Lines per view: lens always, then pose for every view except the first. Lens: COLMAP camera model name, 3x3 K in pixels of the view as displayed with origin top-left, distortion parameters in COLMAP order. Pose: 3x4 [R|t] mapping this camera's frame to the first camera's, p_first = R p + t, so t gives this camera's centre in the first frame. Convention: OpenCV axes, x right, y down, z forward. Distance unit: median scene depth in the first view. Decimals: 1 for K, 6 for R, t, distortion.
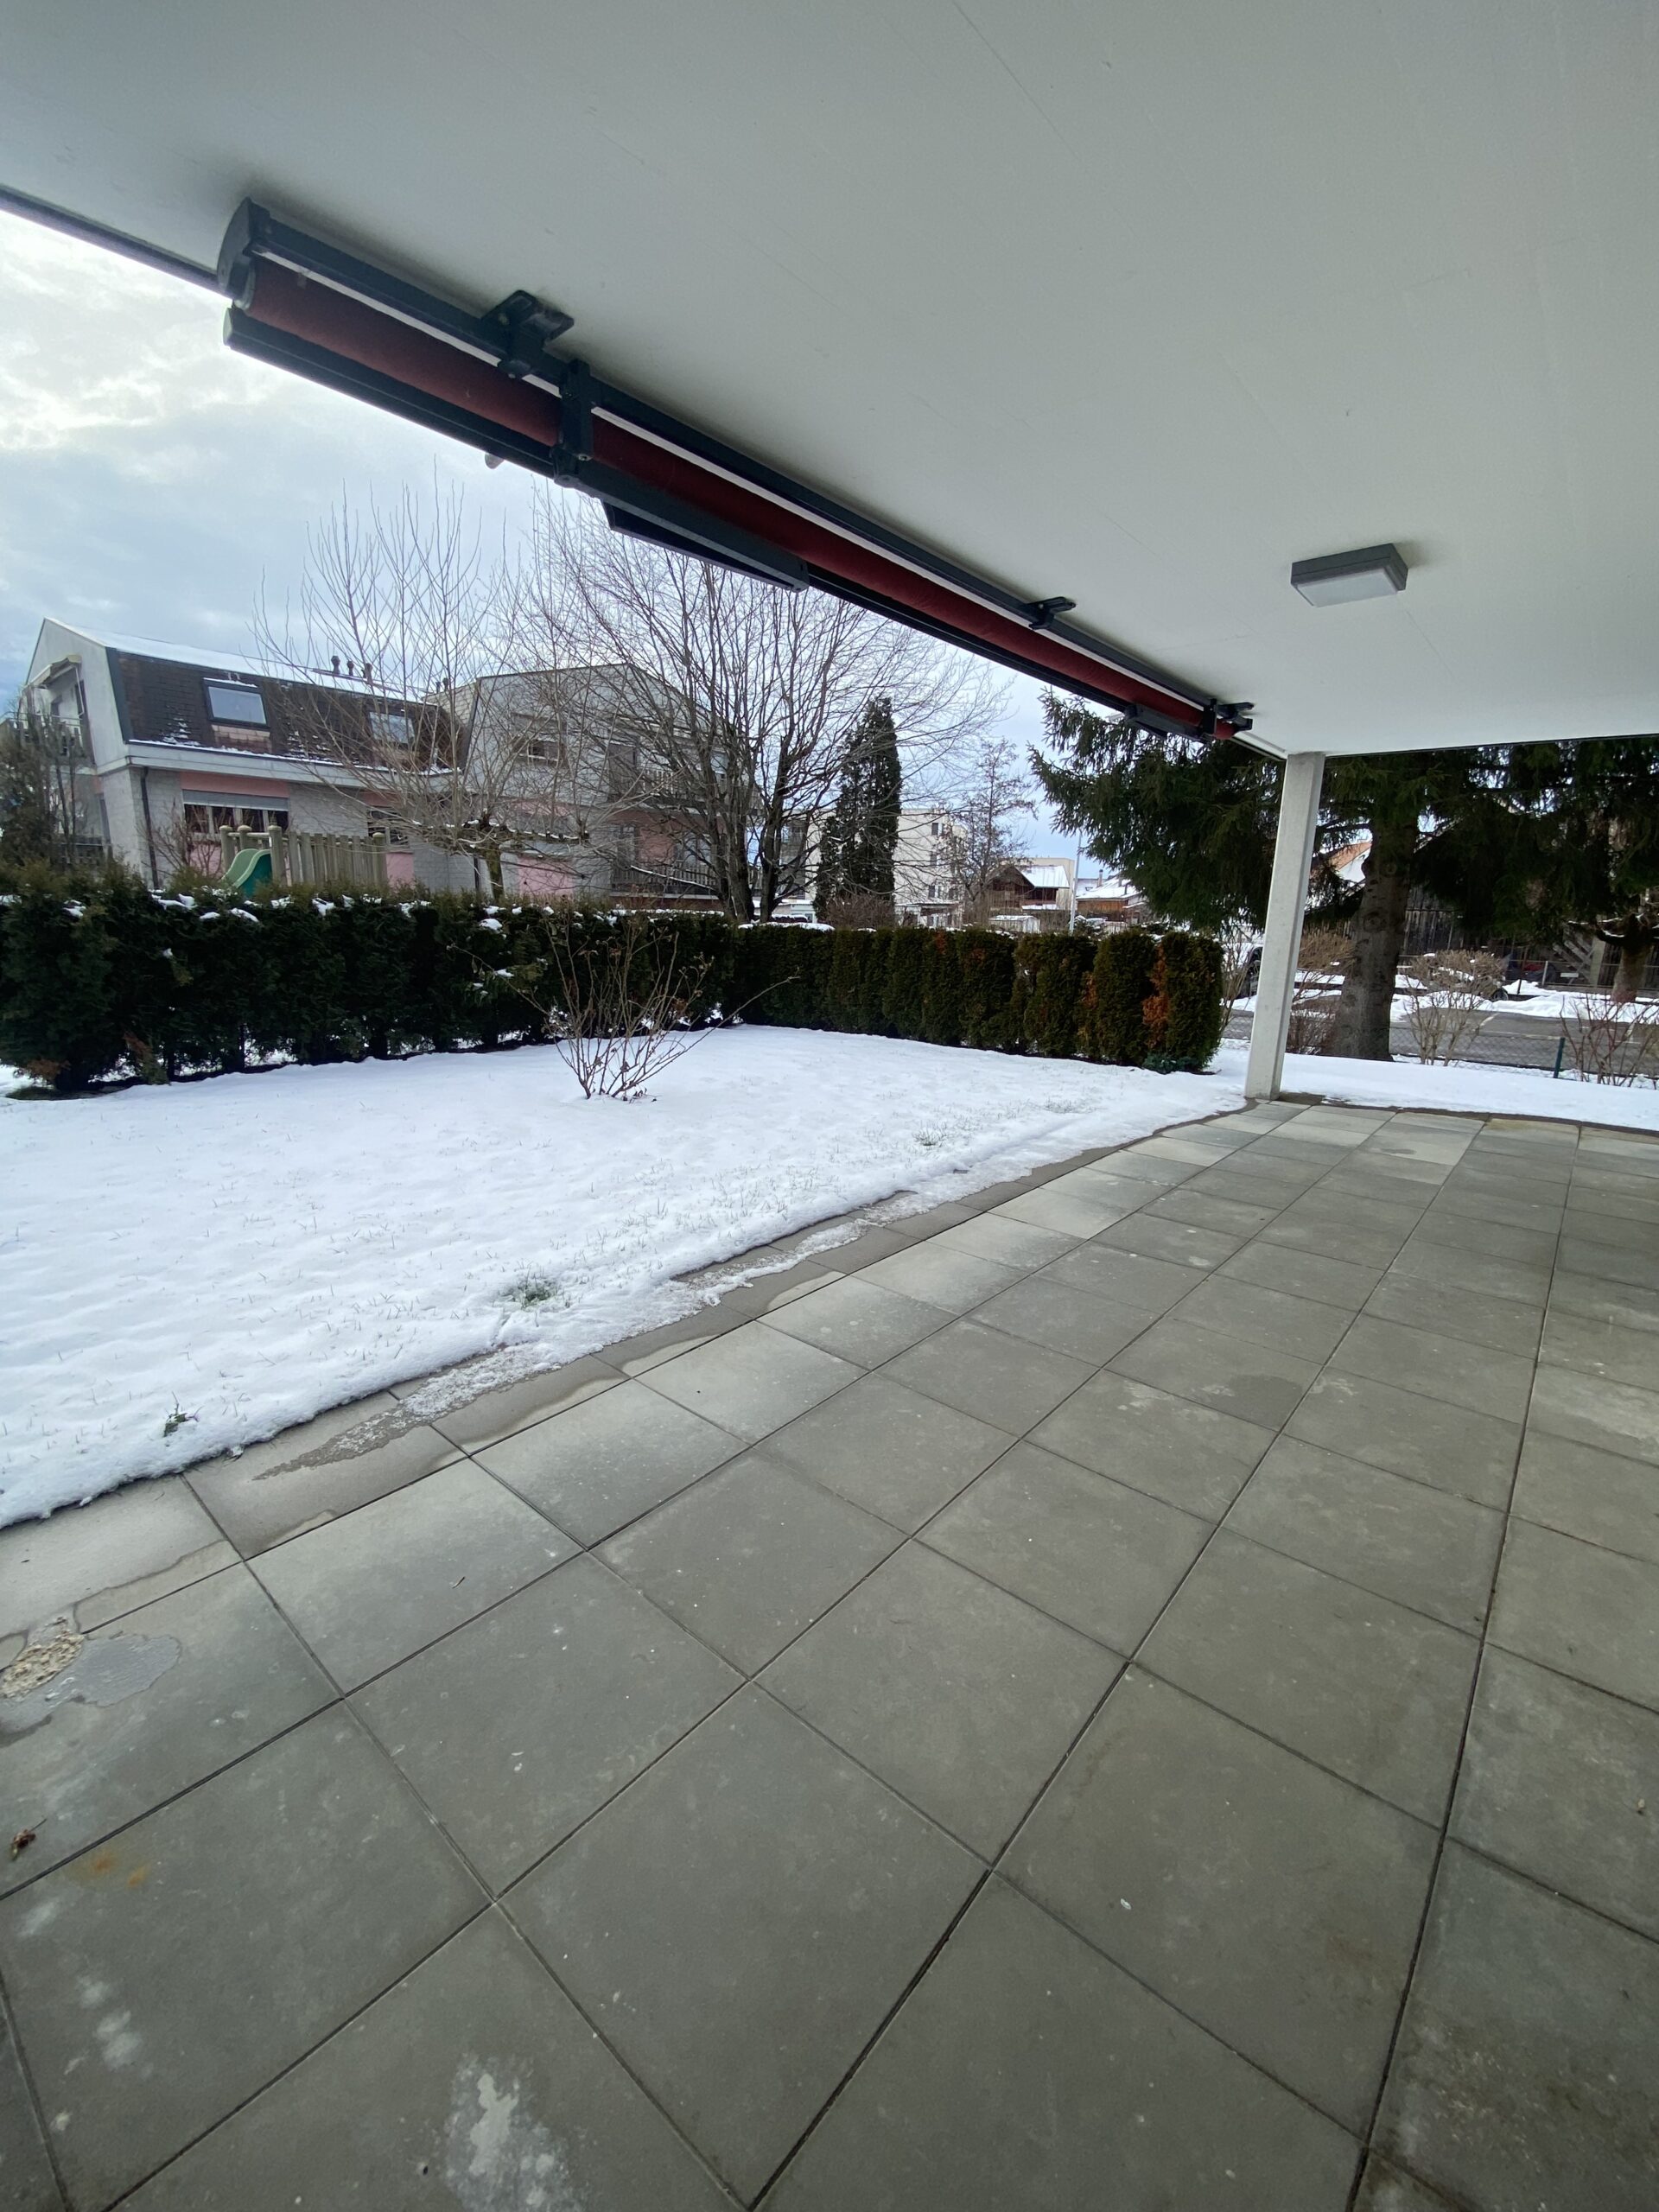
lens RADIAL K [[907.8, 0, 831.8], [0, 907.8, 1109.3], [0, 0, 1]] dist [-0.024699, -0.000589]
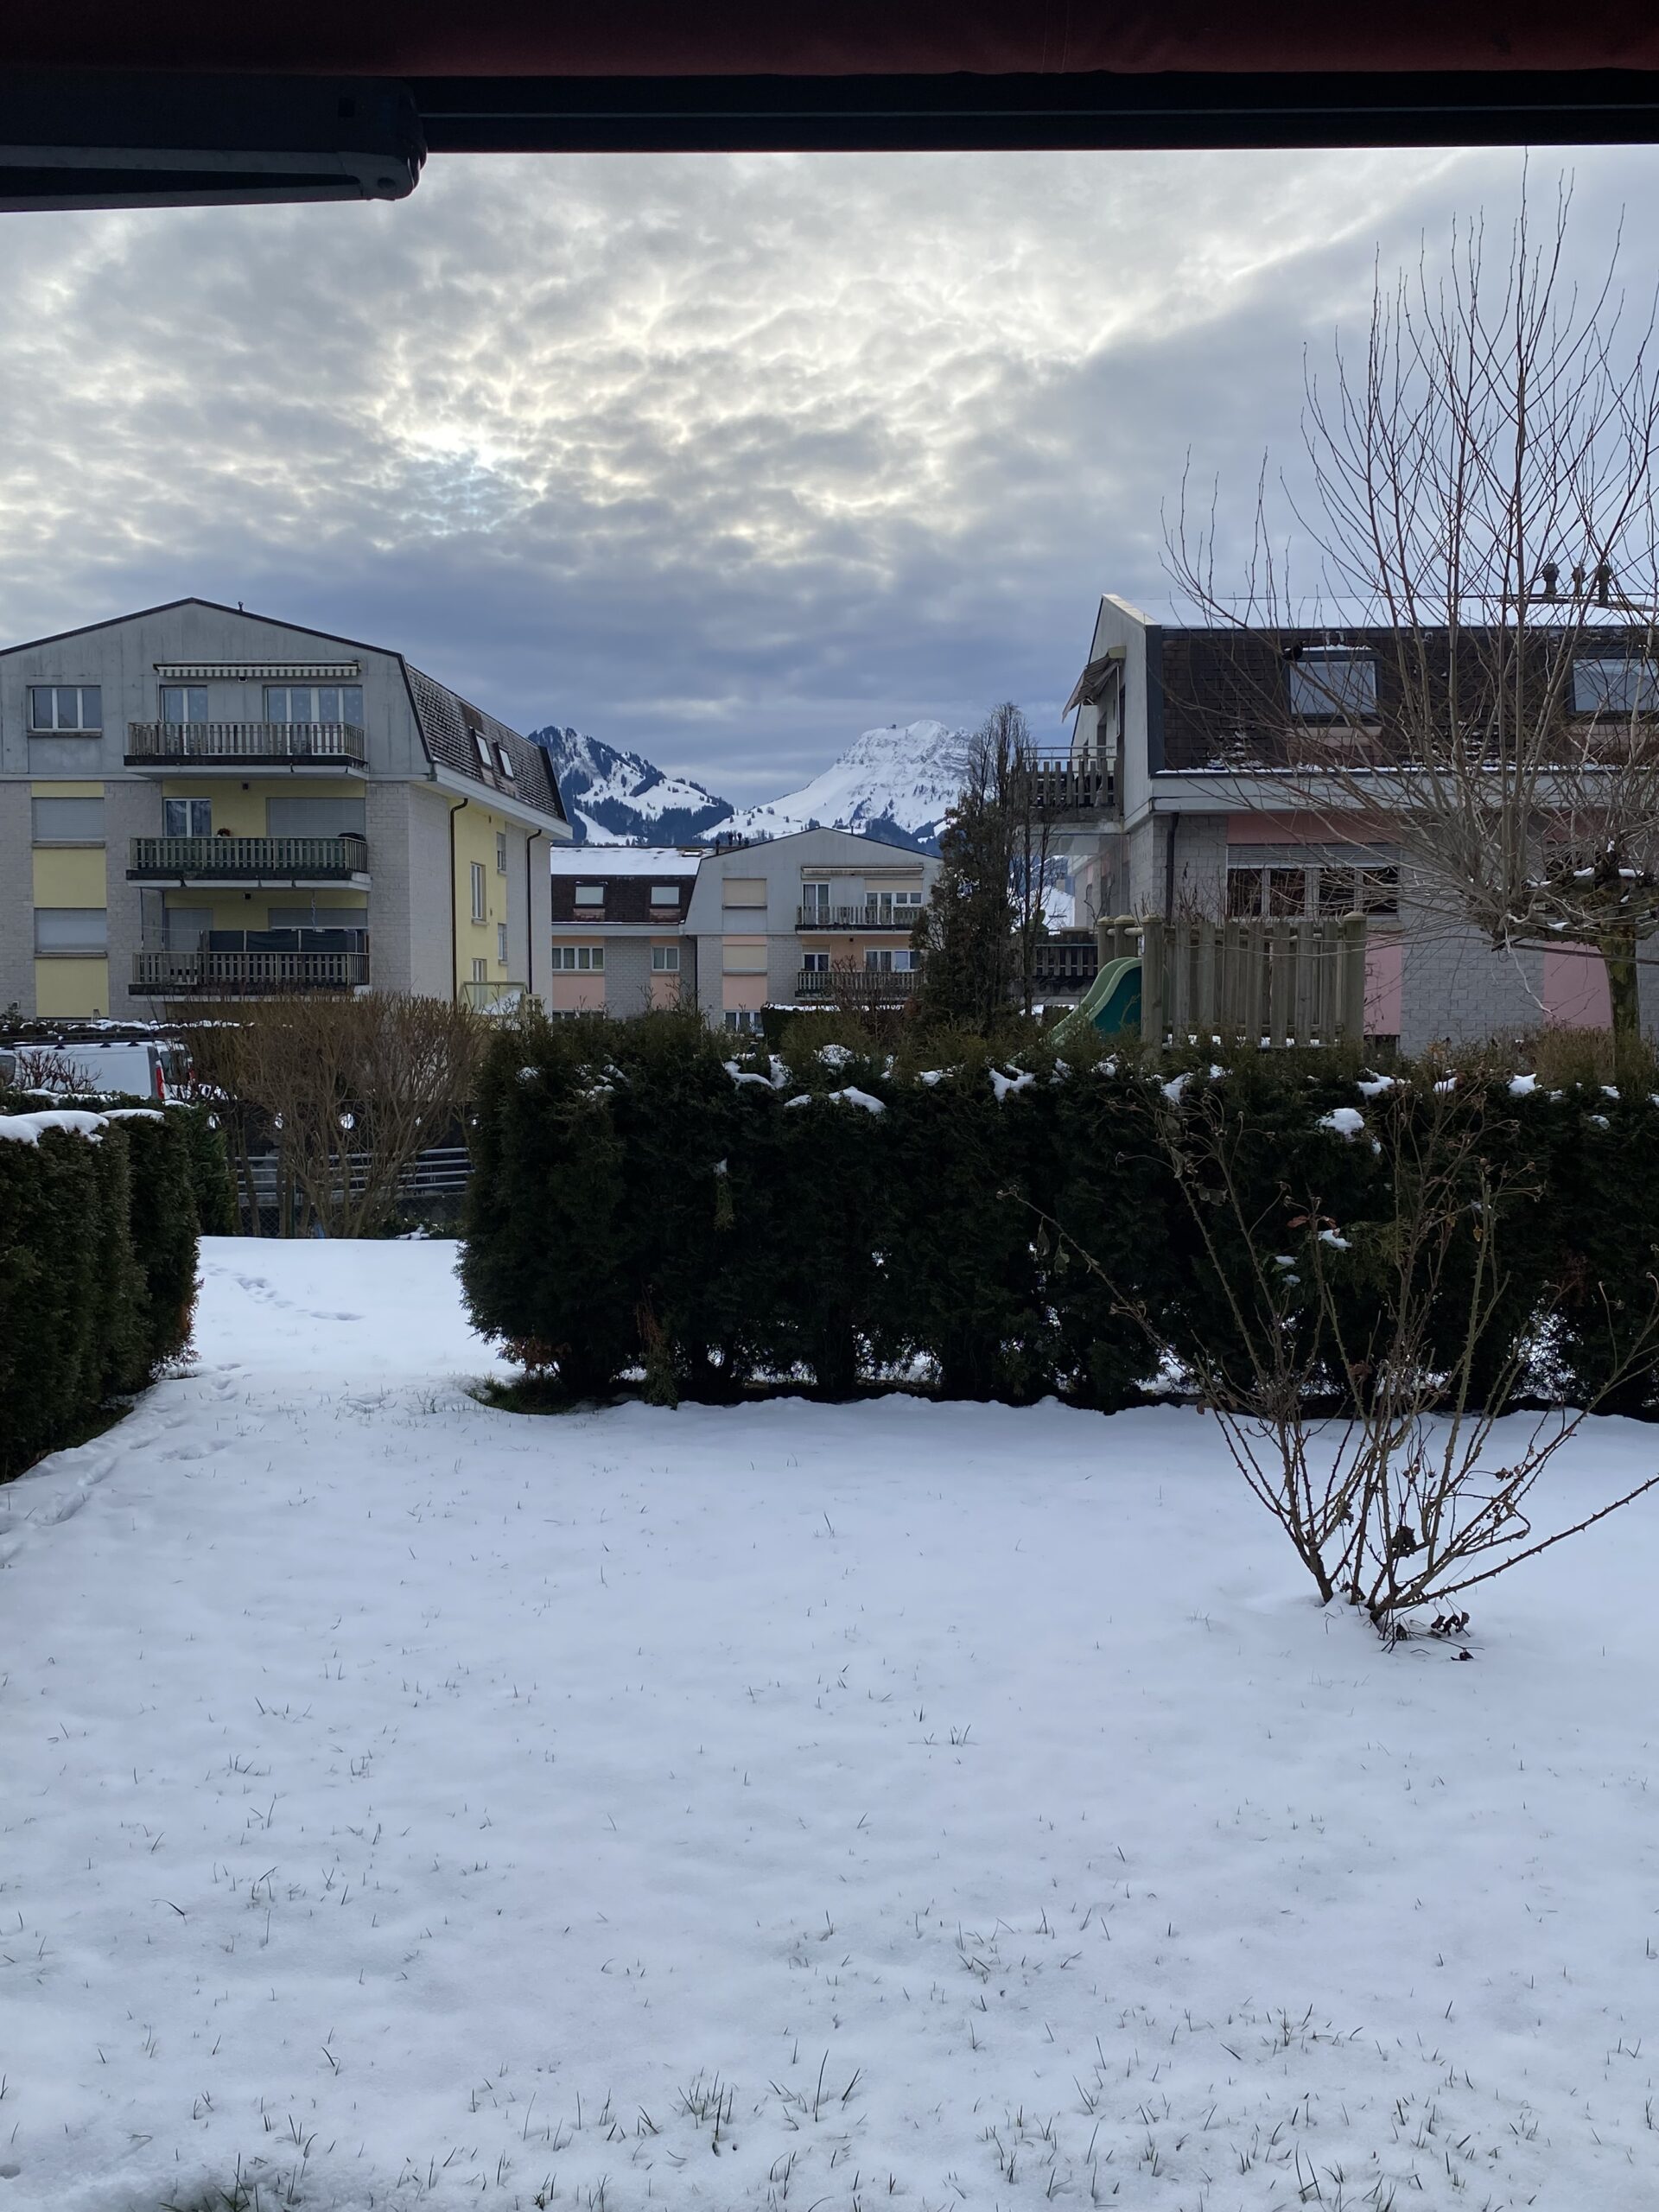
lens RADIAL K [[1887.3, 0, 829.2], [0, 1887.3, 1107.2], [0, 0, 1]] dist [0.013104, -0.005779]
pose [[0.624774, 0.015166, -0.780658, 0.223064], [-0.154220, 0.982512, -0.104337, -0.109540], [0.765424, 0.185581, 0.616187, 0.359062]]
